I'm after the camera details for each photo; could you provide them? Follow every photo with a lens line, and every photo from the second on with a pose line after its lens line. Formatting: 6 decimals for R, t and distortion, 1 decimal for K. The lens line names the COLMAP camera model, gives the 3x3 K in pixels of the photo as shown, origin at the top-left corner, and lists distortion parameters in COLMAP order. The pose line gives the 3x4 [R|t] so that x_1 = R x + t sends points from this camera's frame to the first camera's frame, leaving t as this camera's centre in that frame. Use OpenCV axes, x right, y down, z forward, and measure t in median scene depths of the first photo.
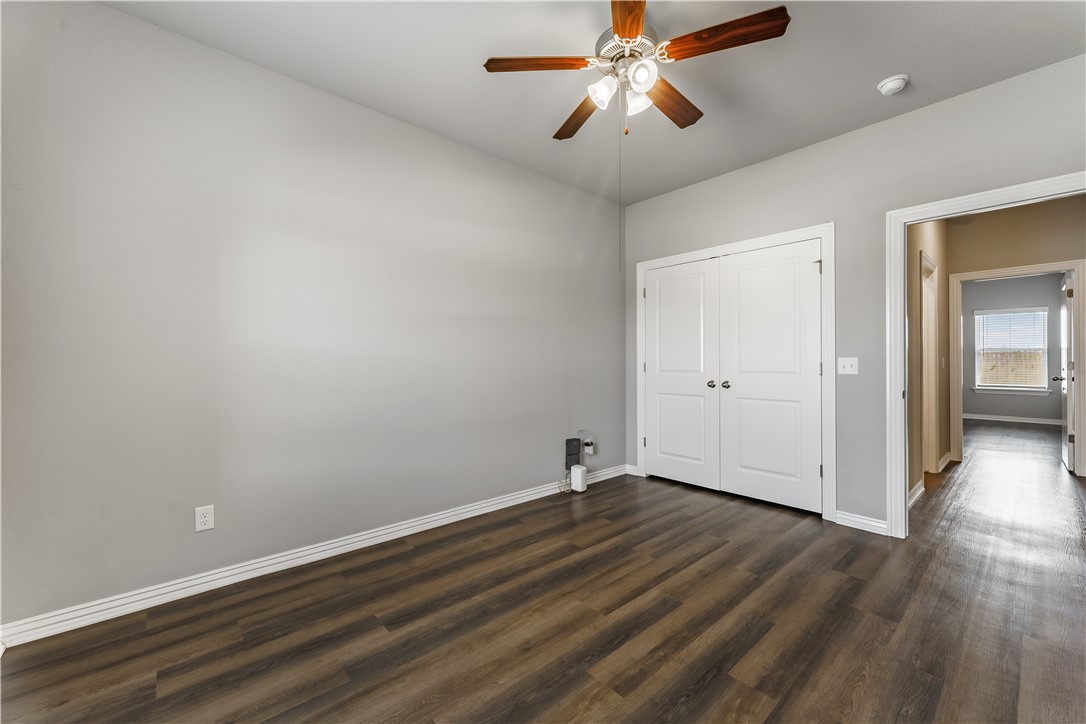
lens RADIAL K [[435.2, 0, 543.0], [0, 435.2, 362.0], [0, 0, 1]] dist [0.001241, 0.000104]
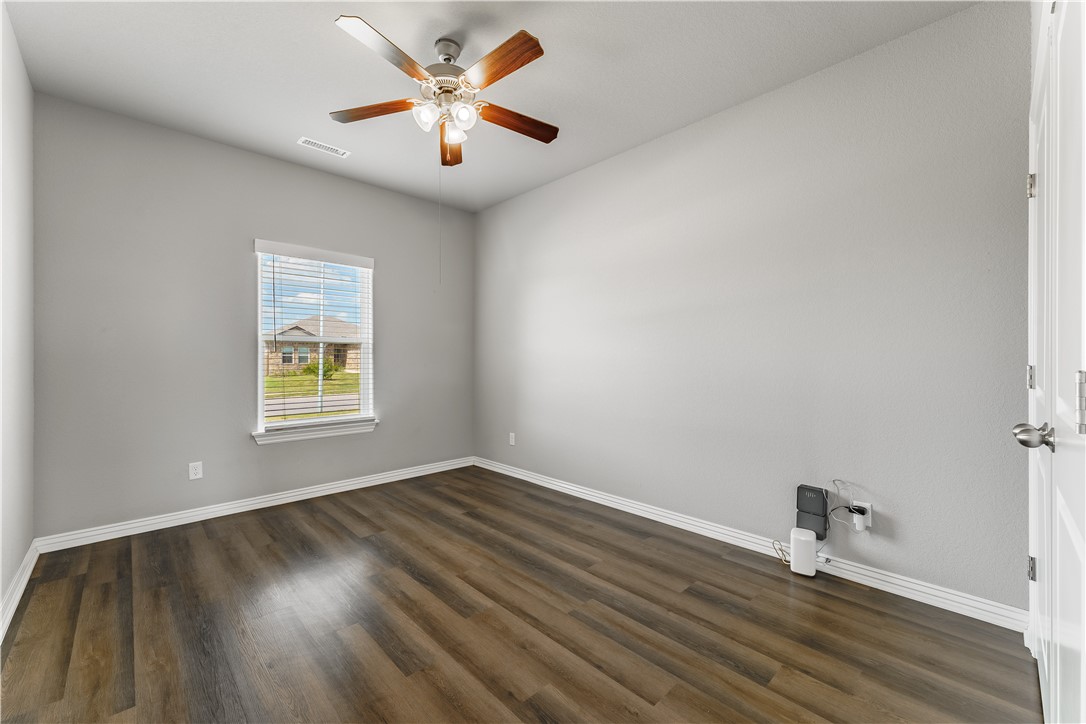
lens RADIAL K [[435.2, 0, 543.0], [0, 435.2, 362.0], [0, 0, 1]] dist [0.001241, 0.000104]
pose [[0.039170, 0.008839, -0.999193, 1.061823], [-0.005035, 0.999950, 0.008649, -0.005847], [0.999220, 0.004692, 0.039213, 0.950766]]
